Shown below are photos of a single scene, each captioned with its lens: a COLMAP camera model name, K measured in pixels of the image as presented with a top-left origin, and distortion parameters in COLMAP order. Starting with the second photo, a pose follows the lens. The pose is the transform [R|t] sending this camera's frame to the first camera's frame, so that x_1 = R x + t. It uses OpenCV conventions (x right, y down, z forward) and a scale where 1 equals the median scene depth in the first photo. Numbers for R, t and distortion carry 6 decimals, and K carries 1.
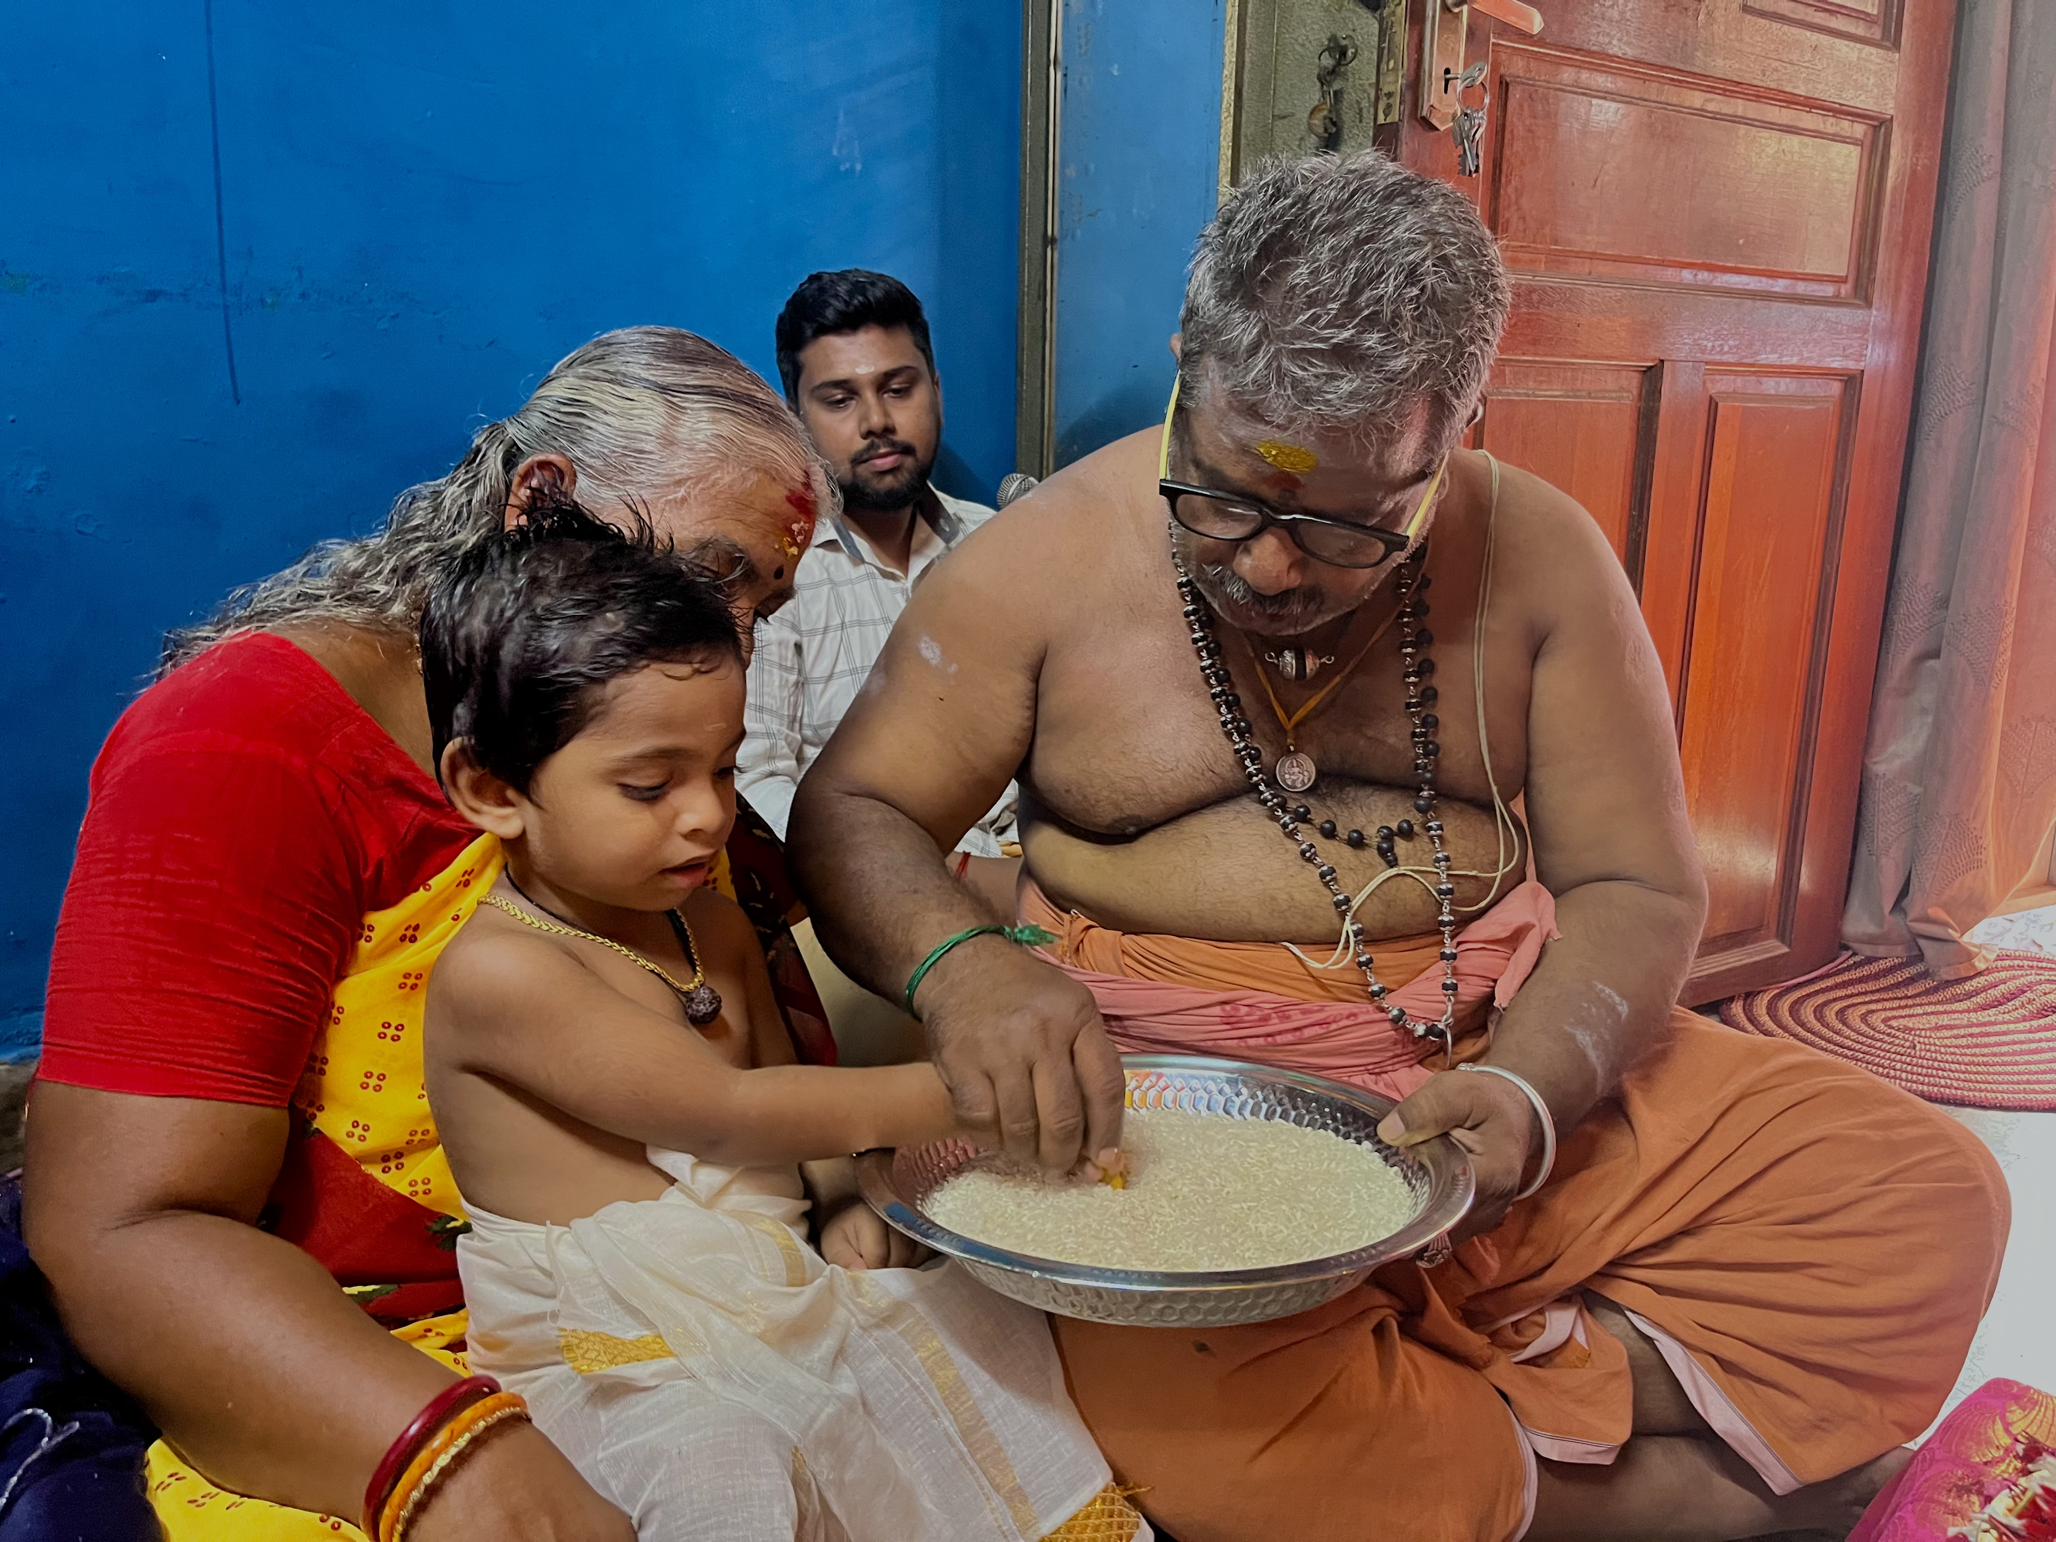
lens RADIAL K [[1529.0, 0, 1097.4], [0, 1529.0, 779.8], [0, 0, 1]] dist [0.041510, -0.084533]
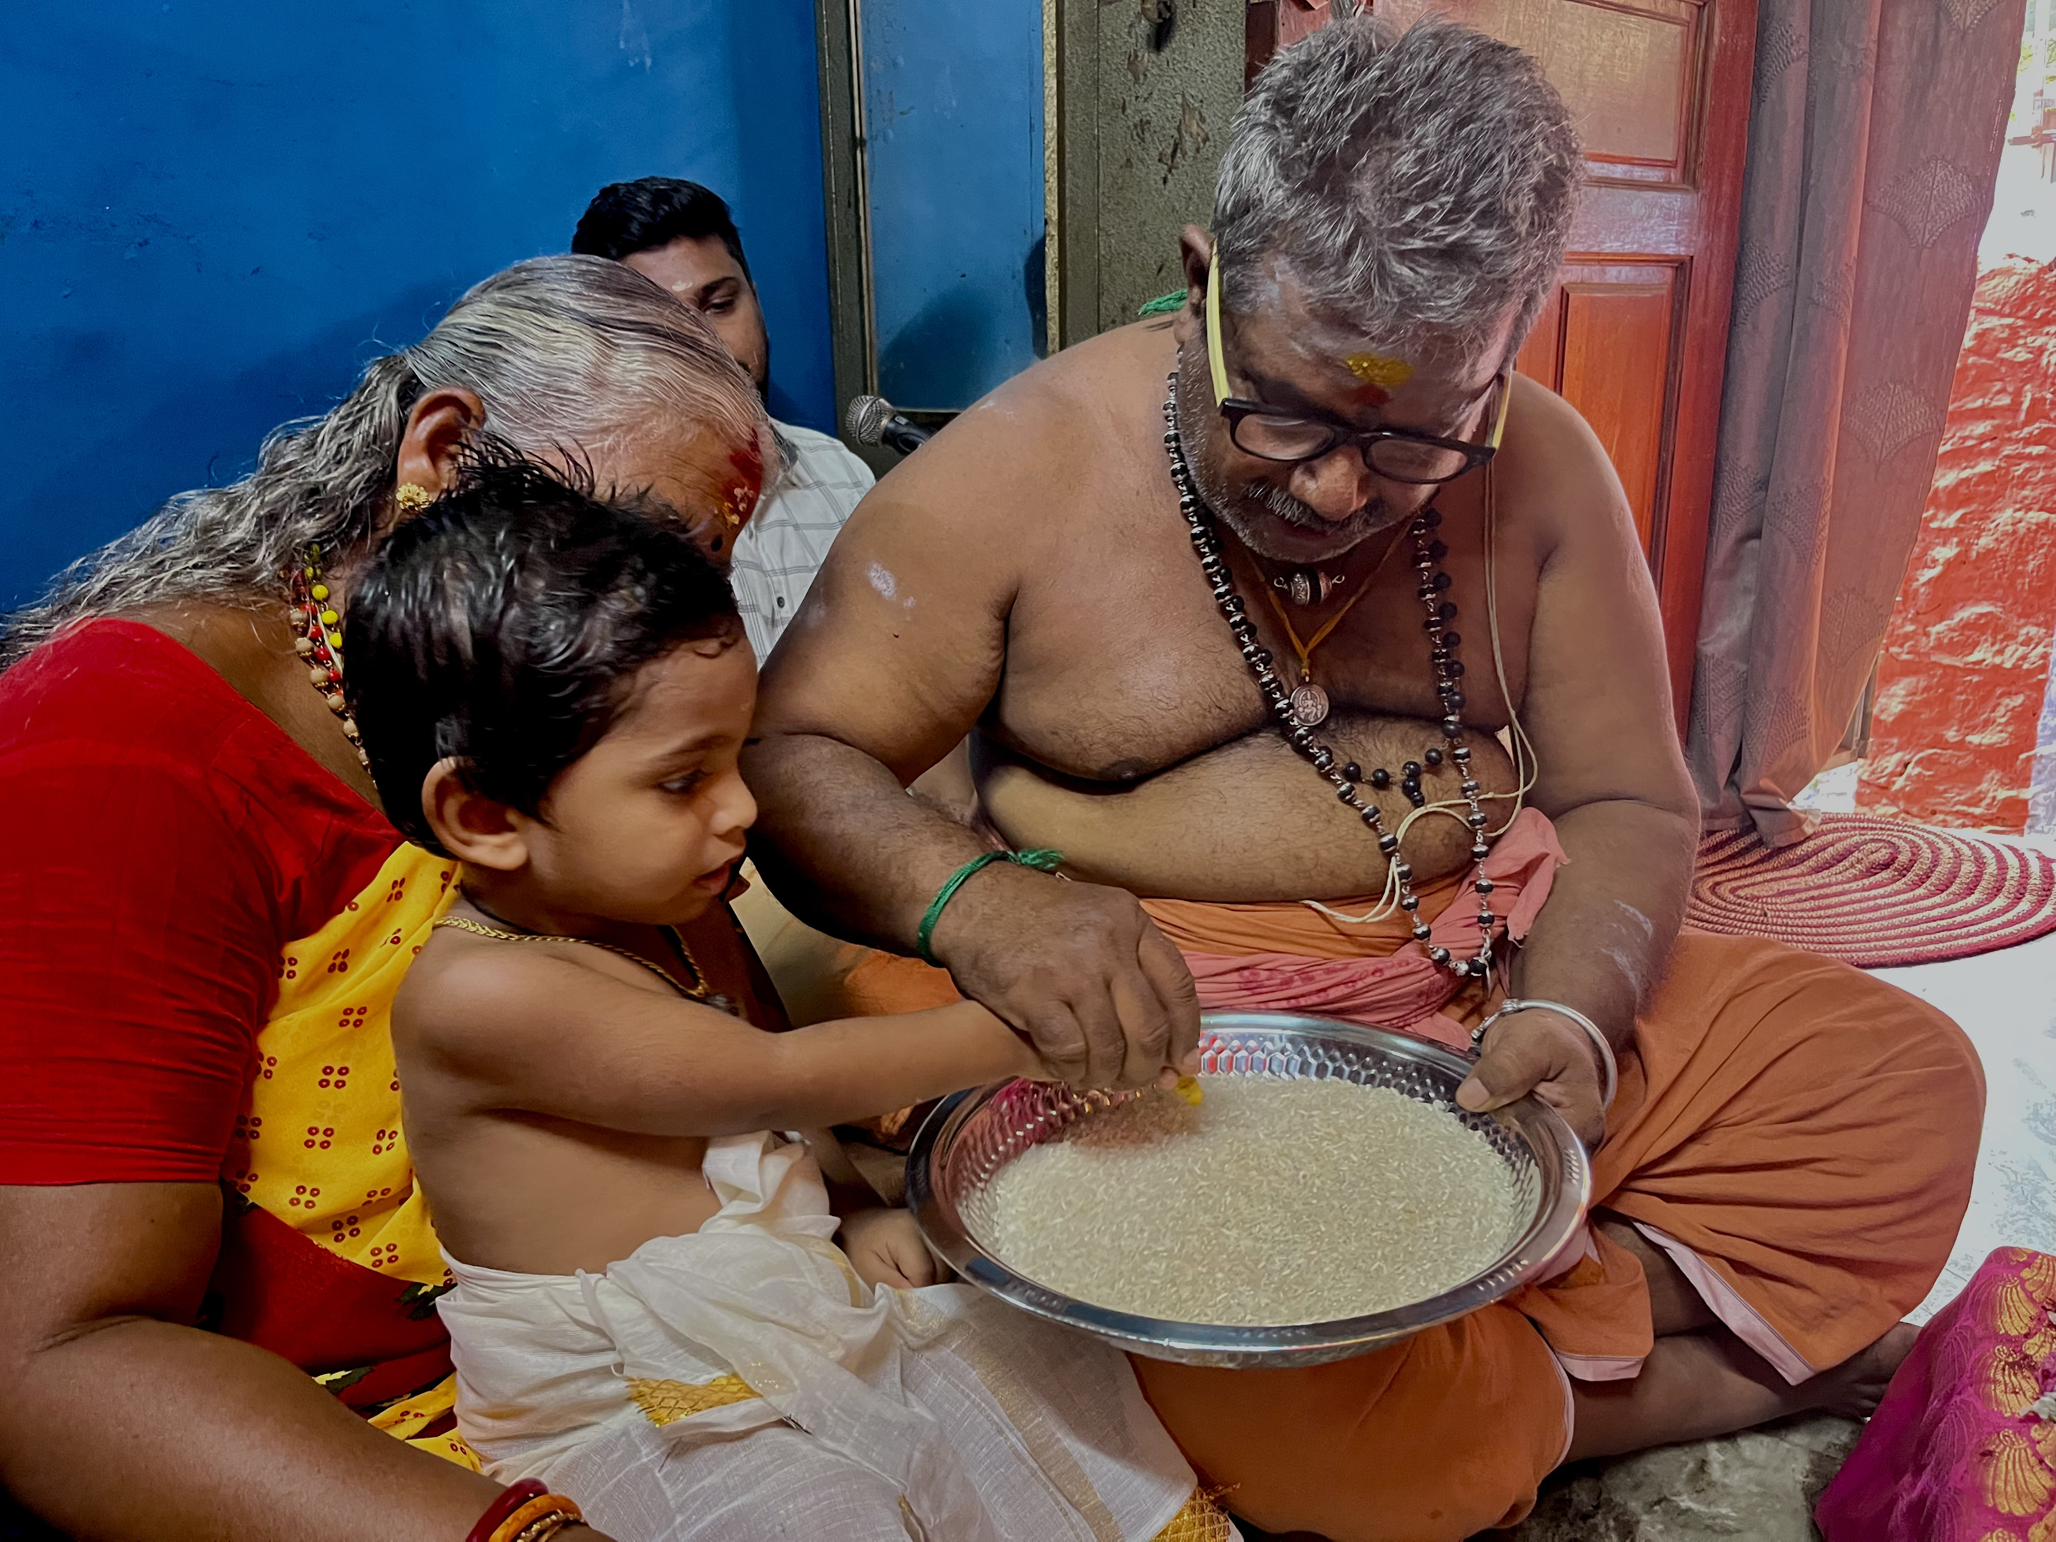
lens RADIAL K [[1529.0, 0, 1097.4], [0, 1529.0, 779.8], [0, 0, 1]] dist [0.041510, -0.084533]
pose [[0.988417, -0.072069, 0.133557, -0.116237], [0.064424, 0.996074, 0.060716, -0.023181], [-0.137409, -0.051408, 0.989179, 0.080901]]
